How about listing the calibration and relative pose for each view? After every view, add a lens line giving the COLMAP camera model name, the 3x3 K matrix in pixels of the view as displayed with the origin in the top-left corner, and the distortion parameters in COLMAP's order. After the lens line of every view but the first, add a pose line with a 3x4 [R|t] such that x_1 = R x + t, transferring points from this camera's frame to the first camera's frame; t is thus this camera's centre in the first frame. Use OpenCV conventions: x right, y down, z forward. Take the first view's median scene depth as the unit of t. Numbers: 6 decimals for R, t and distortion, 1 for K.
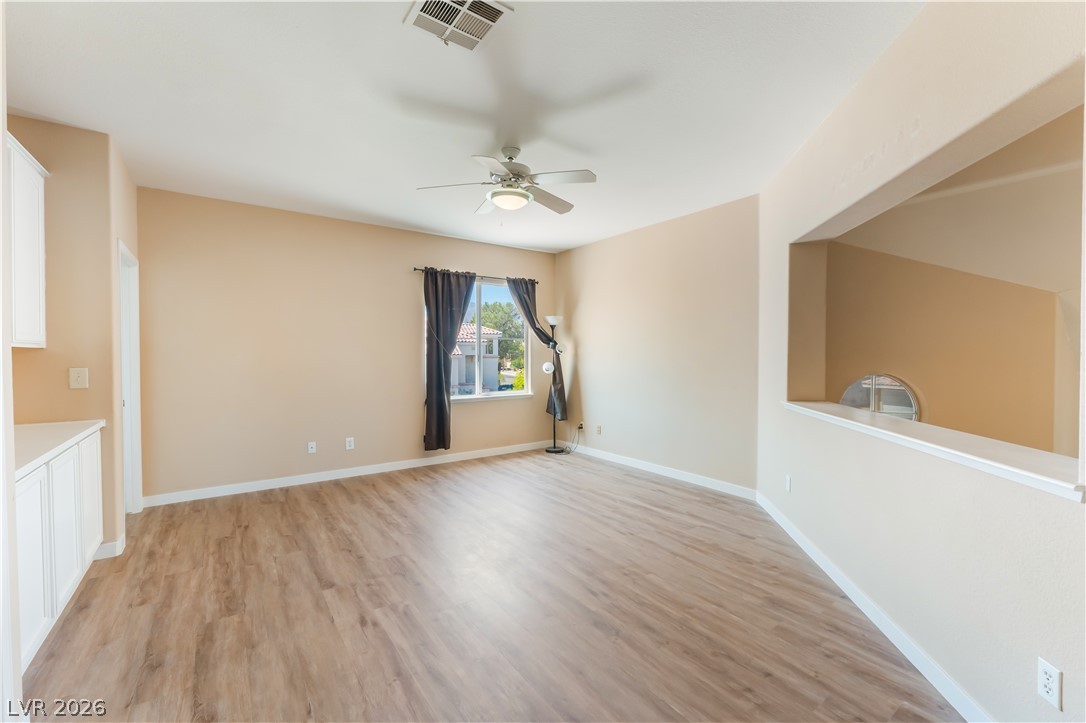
lens RADIAL K [[447.3, 0, 543.0], [0, 447.3, 361.5], [0, 0, 1]] dist [-0.001059, -0.000171]
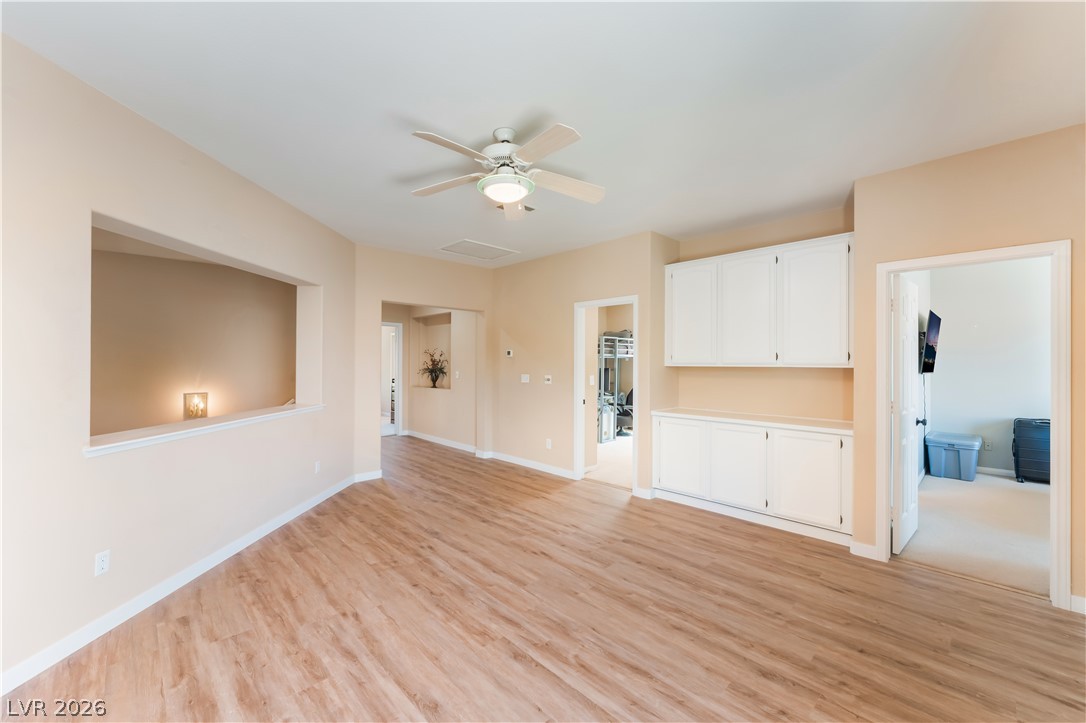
lens RADIAL K [[437.8, 0, 542.2], [0, 437.8, 362.6], [0, 0, 1]] dist [-0.001955, 0.000081]
pose [[-0.990258, -0.004010, -0.139189, -0.029969], [-0.006812, 0.999784, 0.019659, -0.058997], [0.139080, 0.020415, -0.990071, 1.947180]]
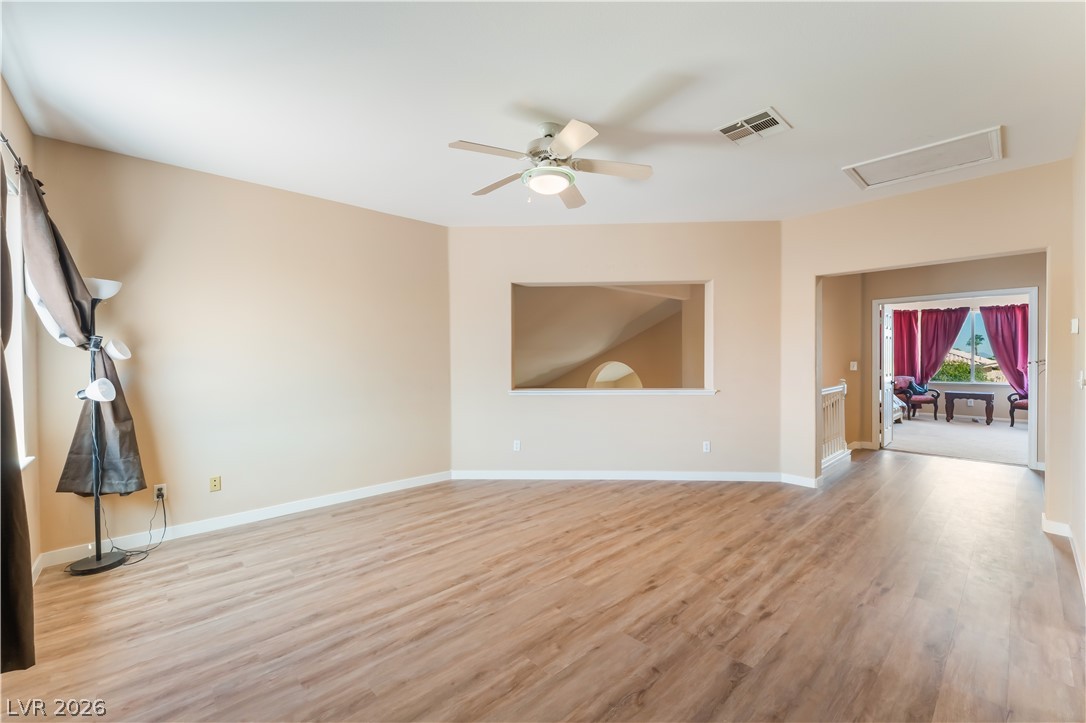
lens RADIAL K [[437.8, 0, 542.2], [0, 437.8, 362.6], [0, 0, 1]] dist [-0.001955, 0.000081]
pose [[-0.114127, -0.010685, 0.993409, -0.992074], [0.022426, 0.999660, 0.013329, -0.020927], [-0.993213, 0.023799, -0.113848, 1.194329]]
